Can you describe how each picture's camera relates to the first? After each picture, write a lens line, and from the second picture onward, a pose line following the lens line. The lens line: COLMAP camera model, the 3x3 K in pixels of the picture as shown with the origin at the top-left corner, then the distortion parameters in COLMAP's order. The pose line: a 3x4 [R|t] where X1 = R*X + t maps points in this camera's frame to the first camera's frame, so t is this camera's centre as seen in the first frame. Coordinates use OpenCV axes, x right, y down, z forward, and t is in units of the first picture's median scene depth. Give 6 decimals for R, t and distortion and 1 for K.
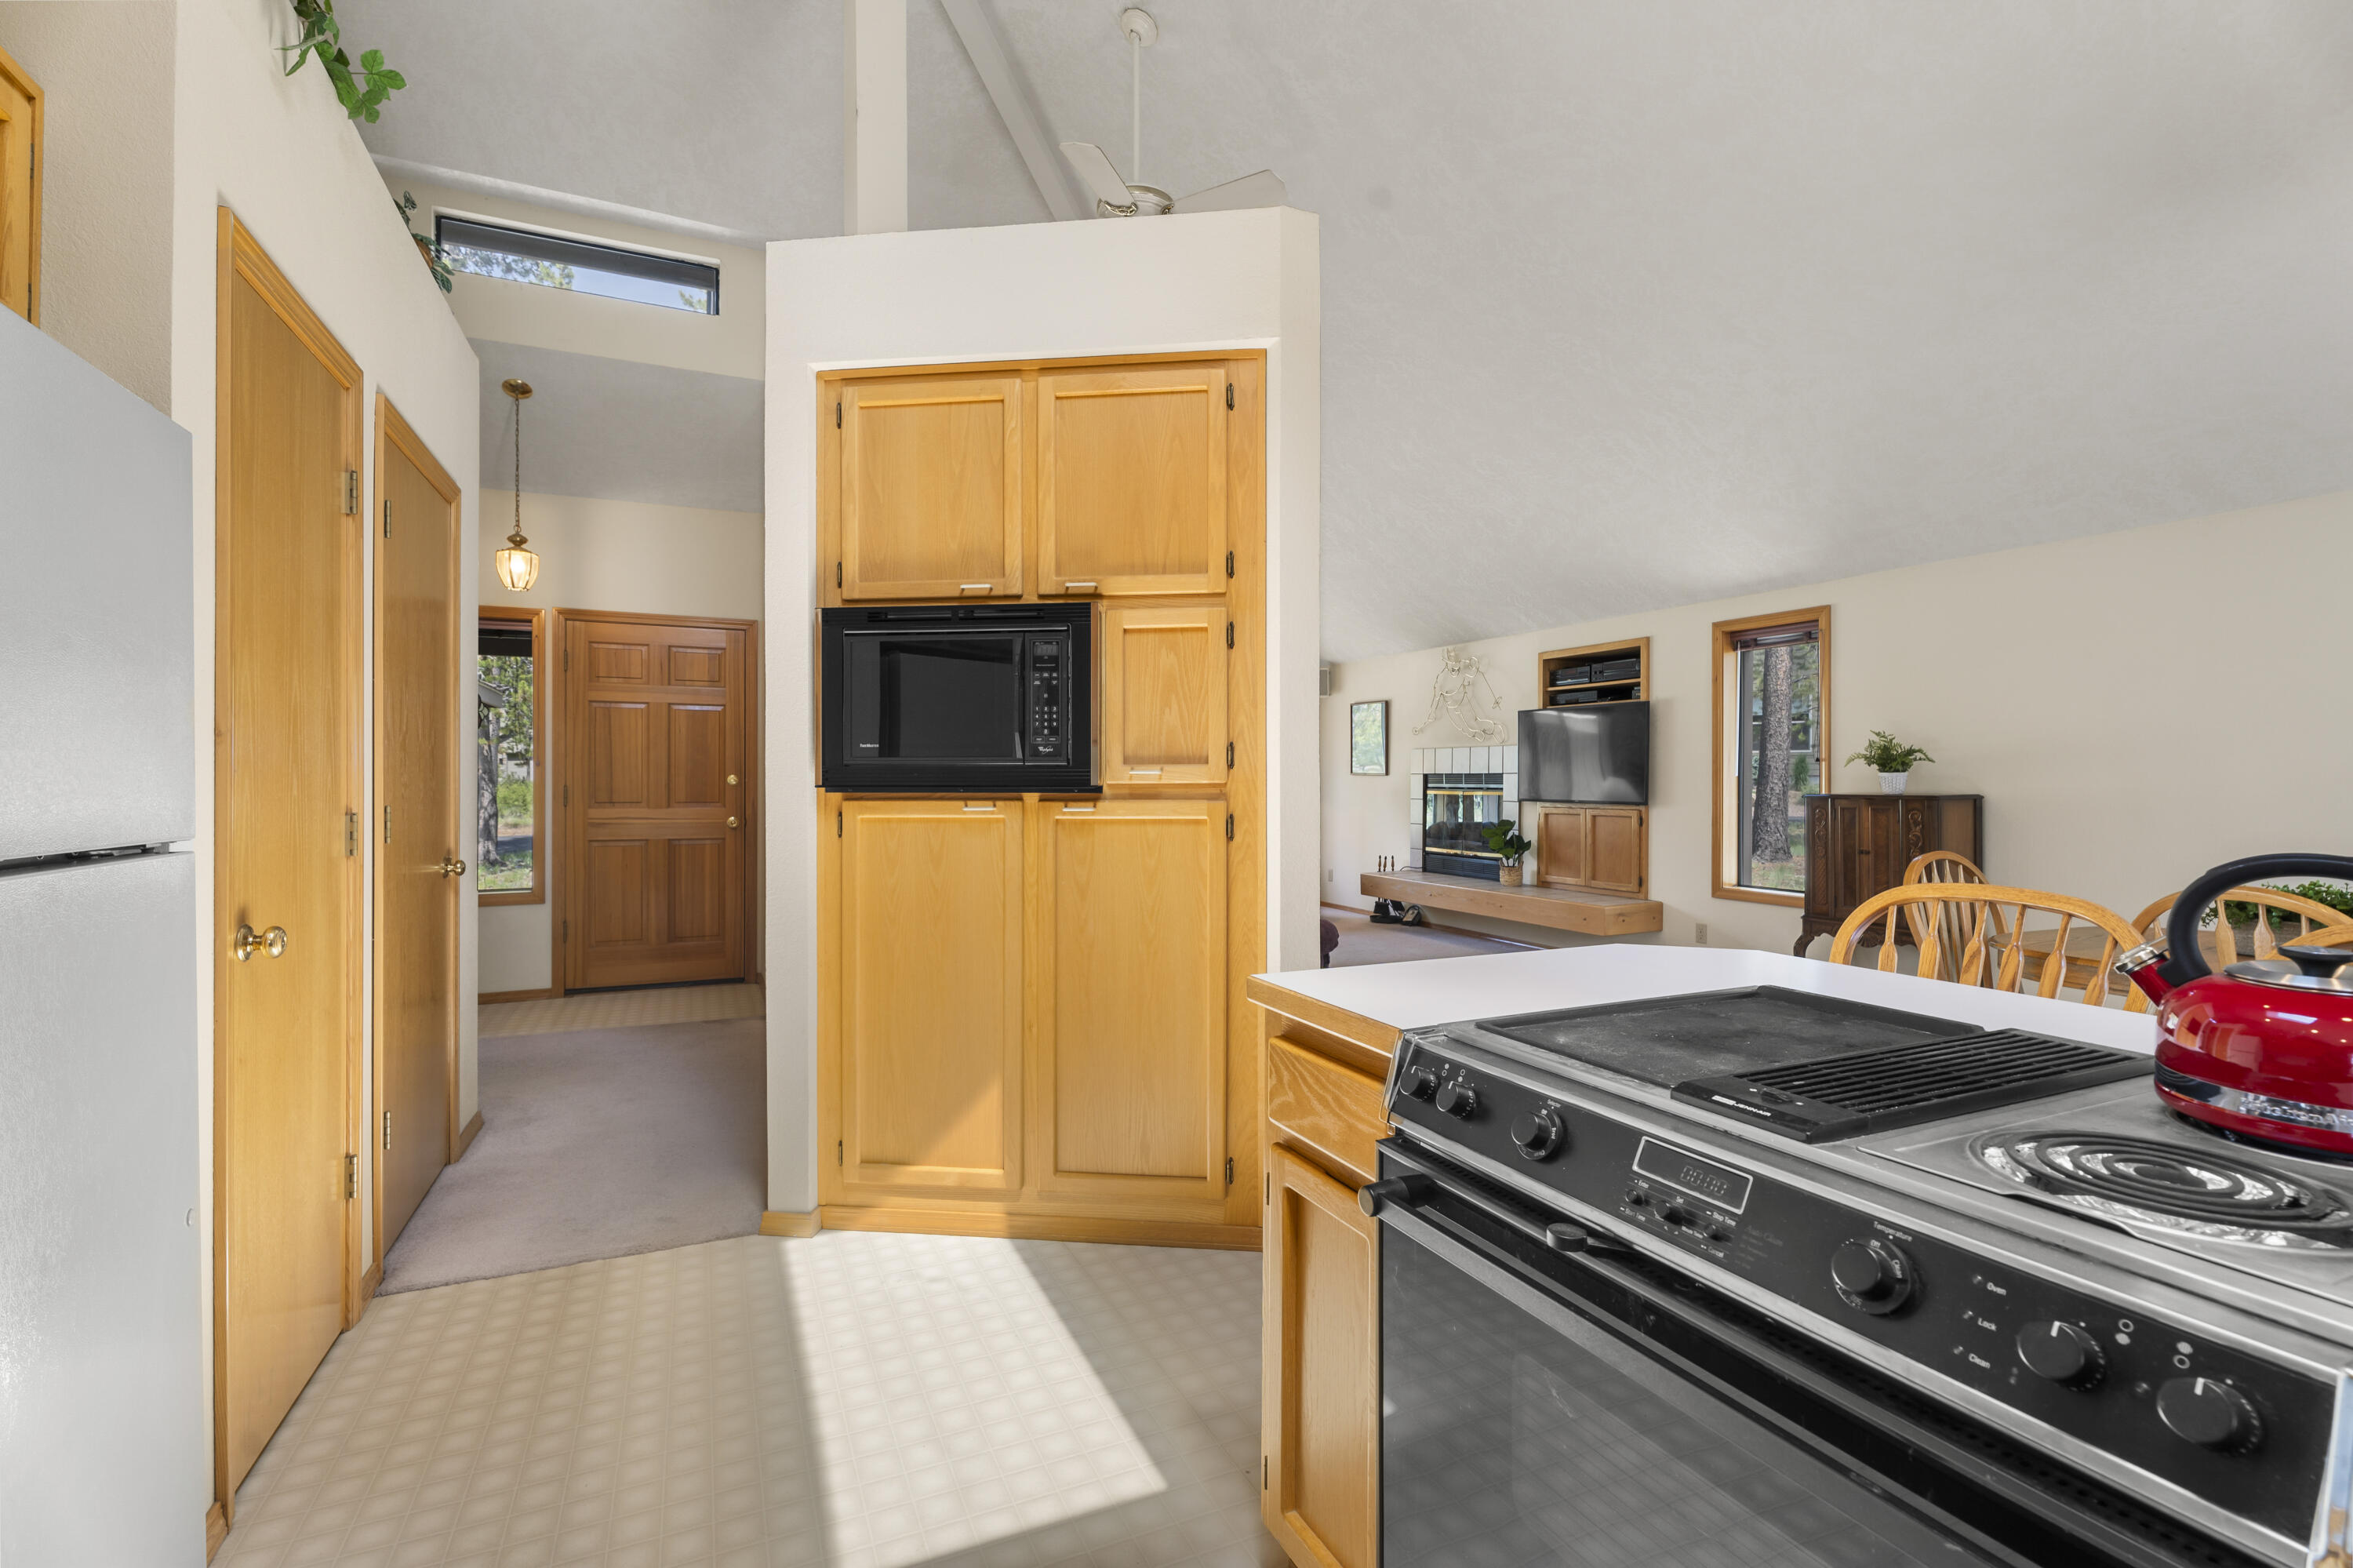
lens RADIAL K [[1046.1, 0, 1176.5], [0, 1046.1, 784.0], [0, 0, 1]] dist [0.001668, 0.000048]
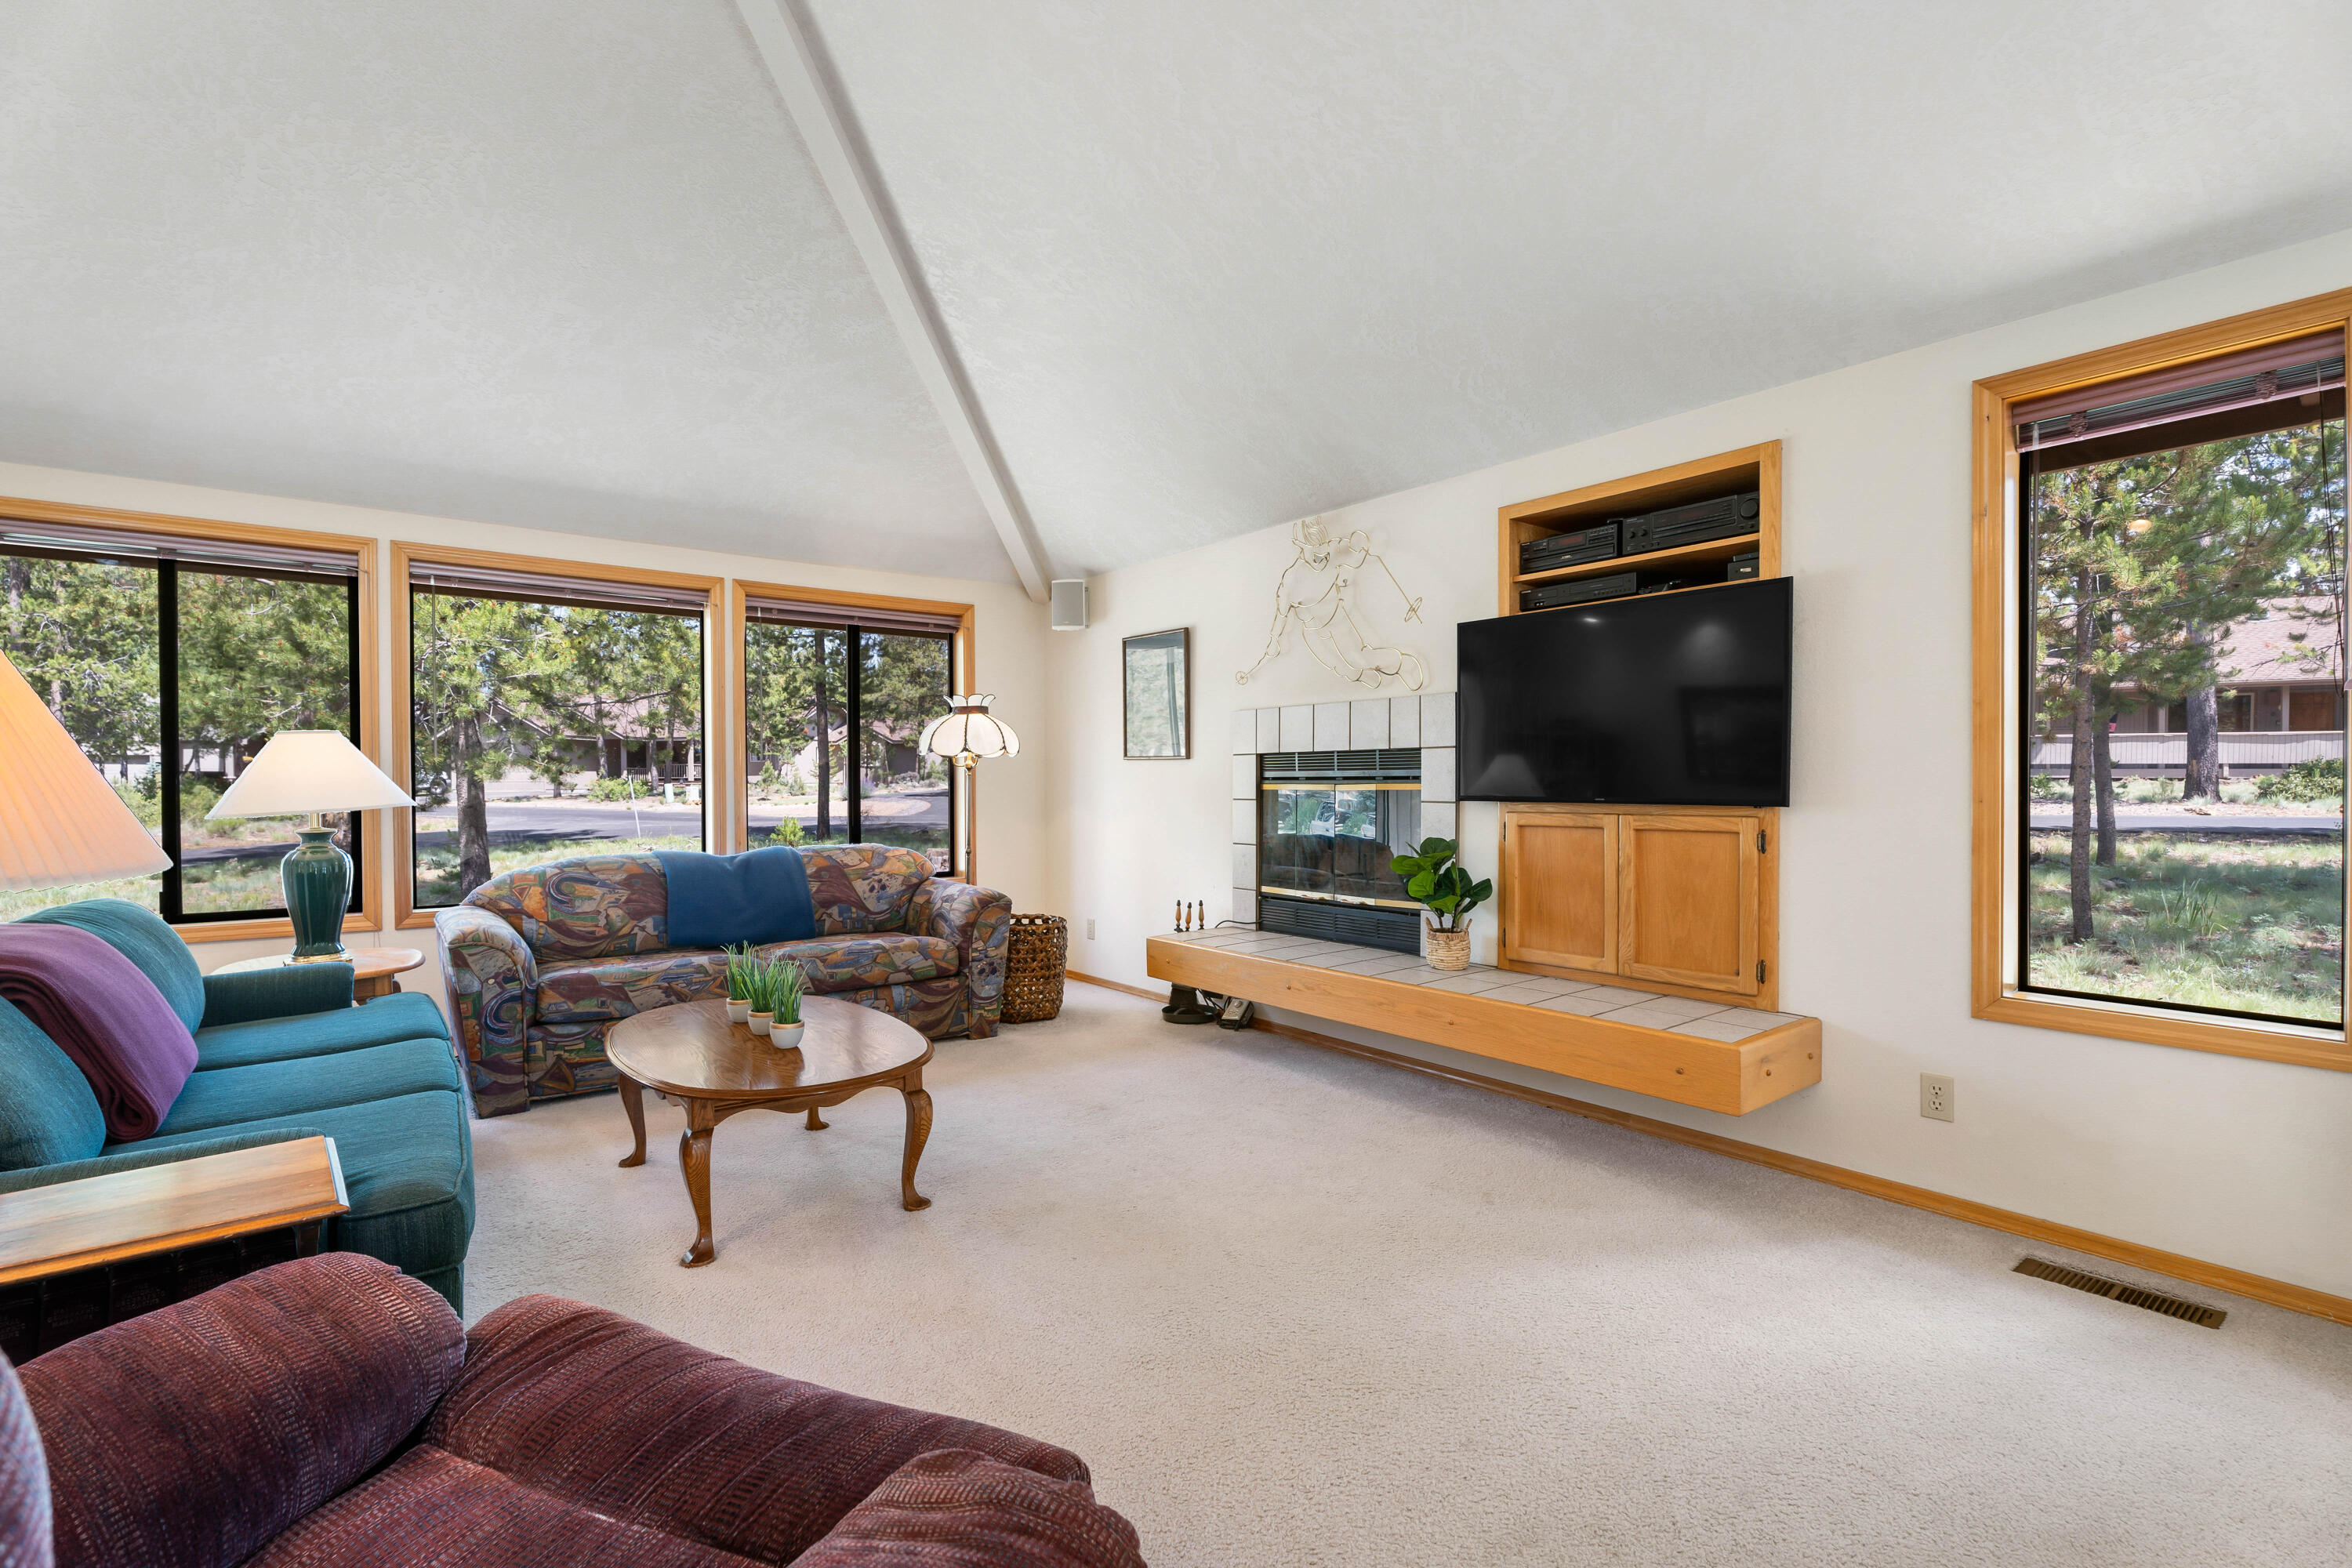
lens RADIAL K [[1045.6, 0, 1176.0], [0, 1045.6, 784.0], [0, 0, 1]] dist [0.001668, 0.000048]
pose [[0.972243, -0.006055, 0.233896, 0.074168], [0.006862, 0.999973, -0.002638, 0.008541], [-0.233874, 0.004170, 0.972258, 0.540651]]
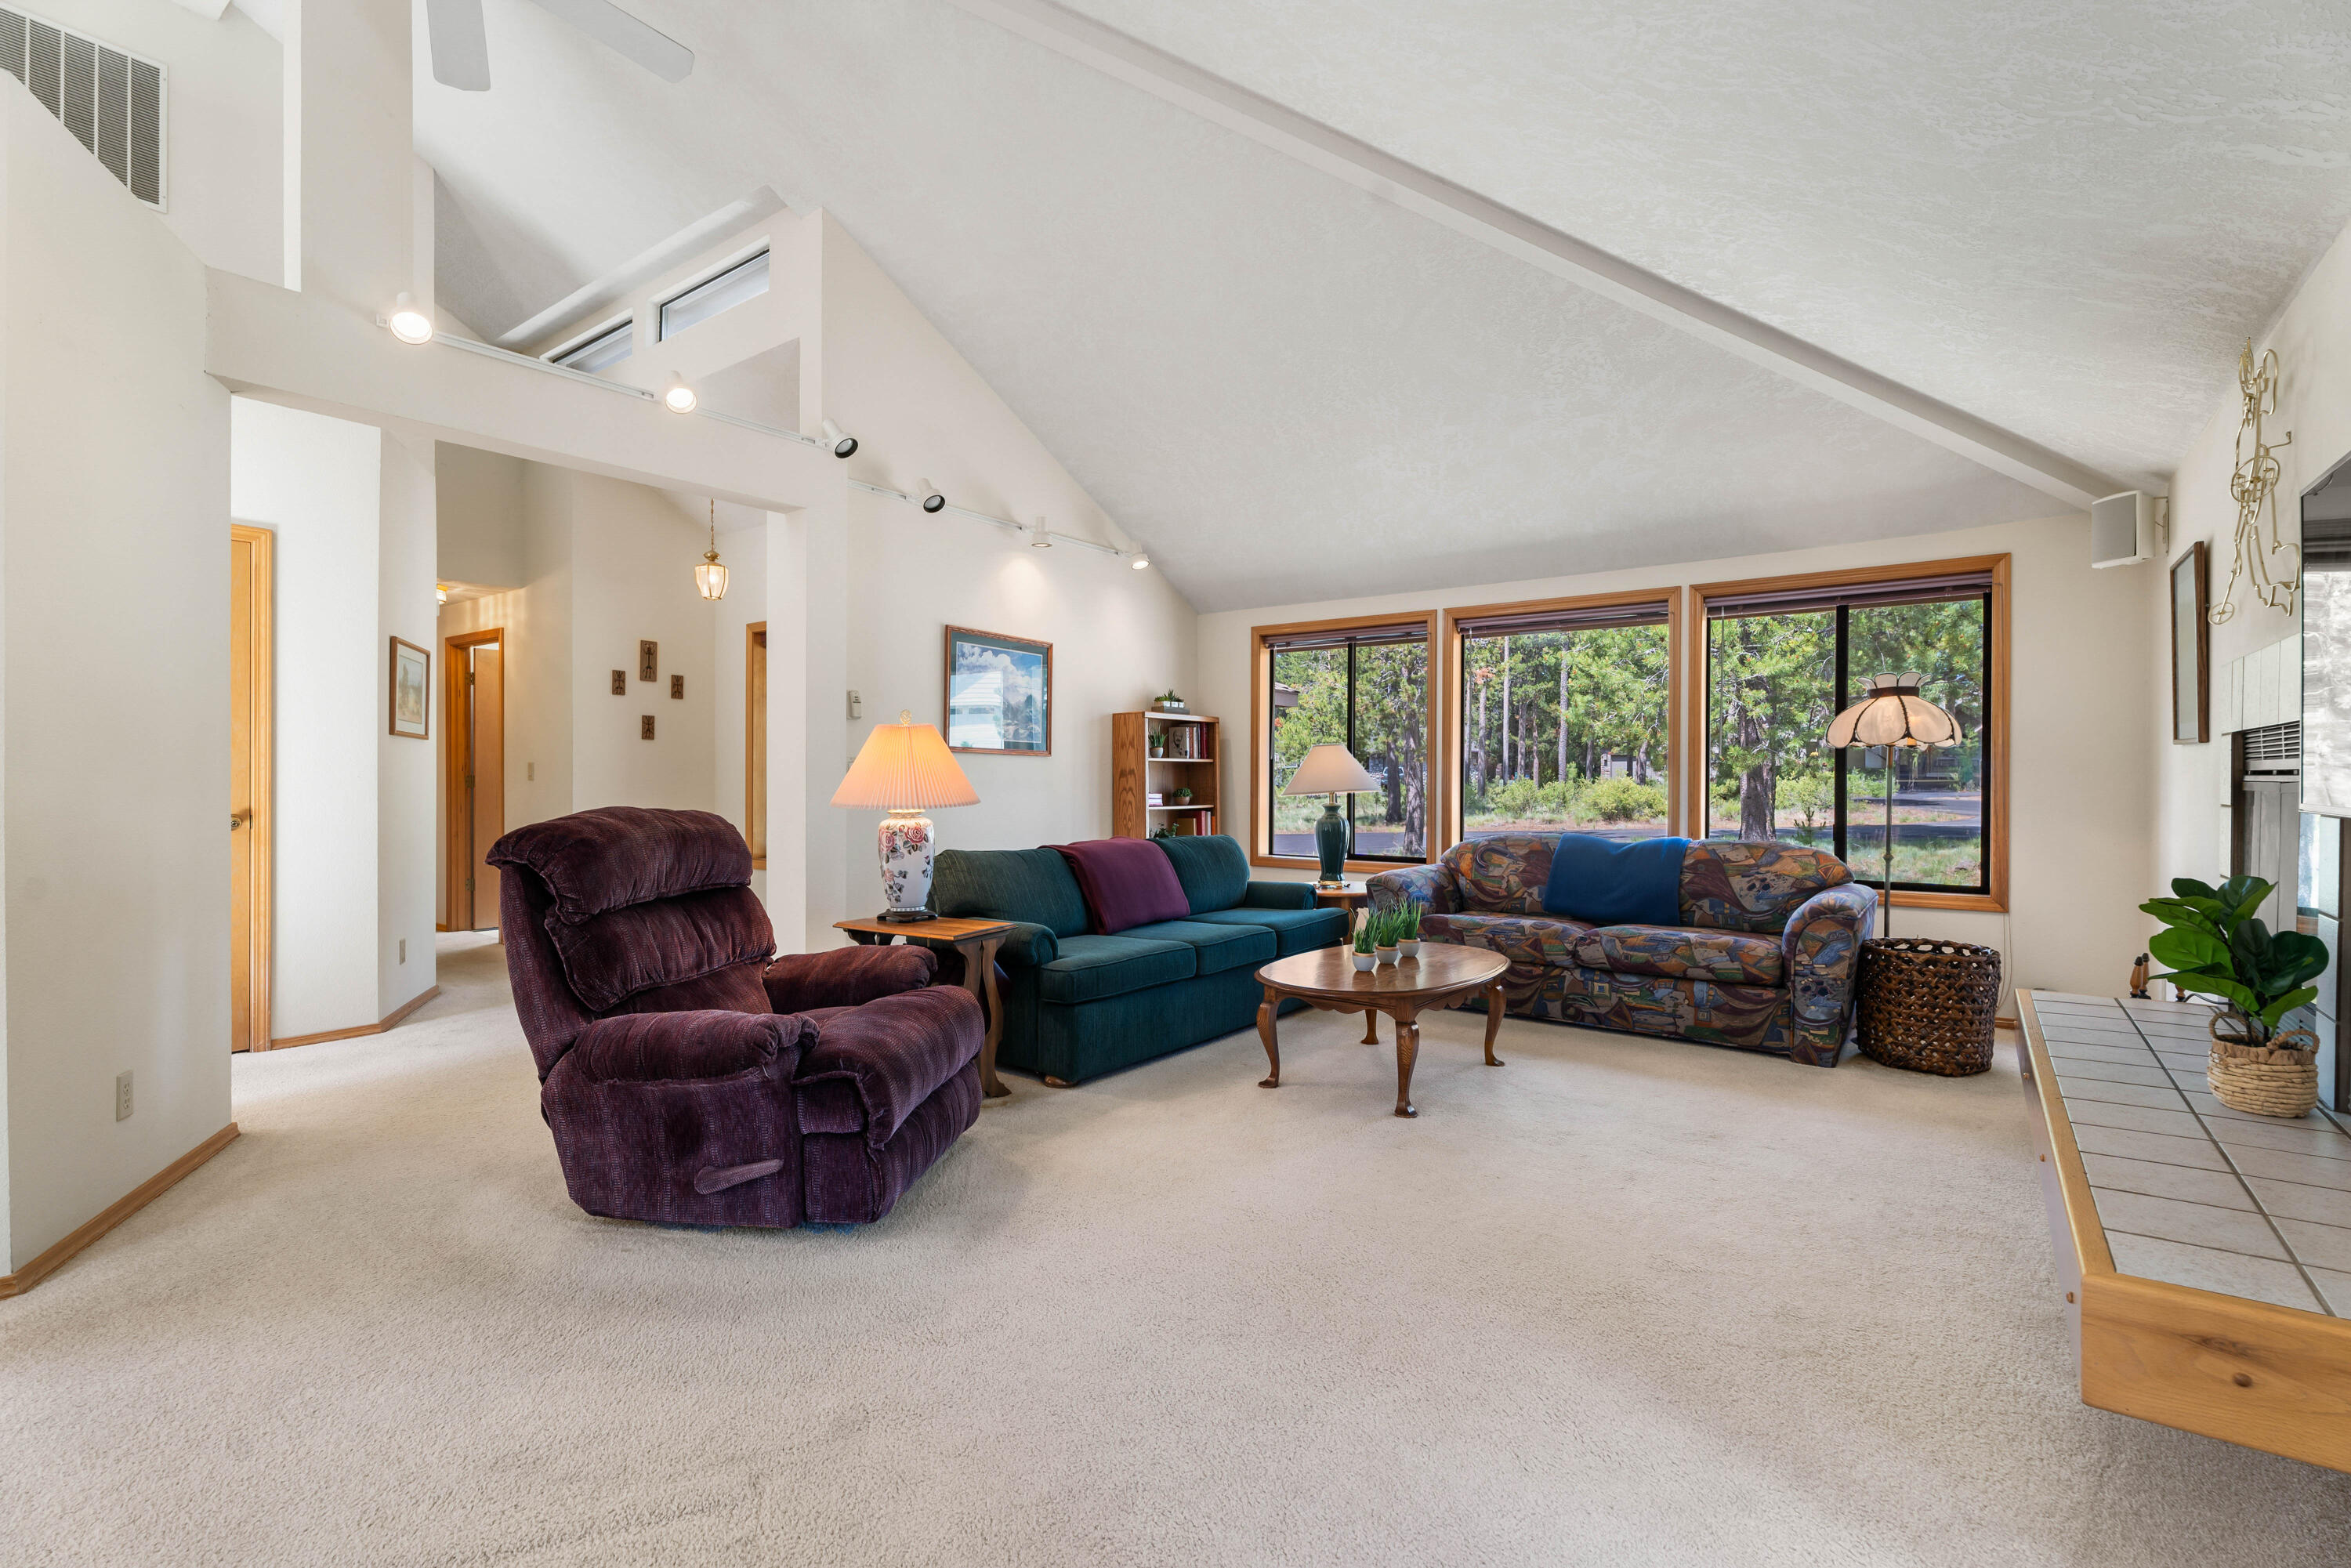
lens RADIAL K [[1045.2, 0, 1175.5], [0, 1045.2, 784.0], [0, 0, 1]] dist [0.001668, 0.000048]
pose [[0.494364, 0.001529, -0.869253, 0.412815], [-0.005438, 0.999984, -0.001333, 0.011560], [0.869238, 0.005386, 0.494365, 0.605698]]
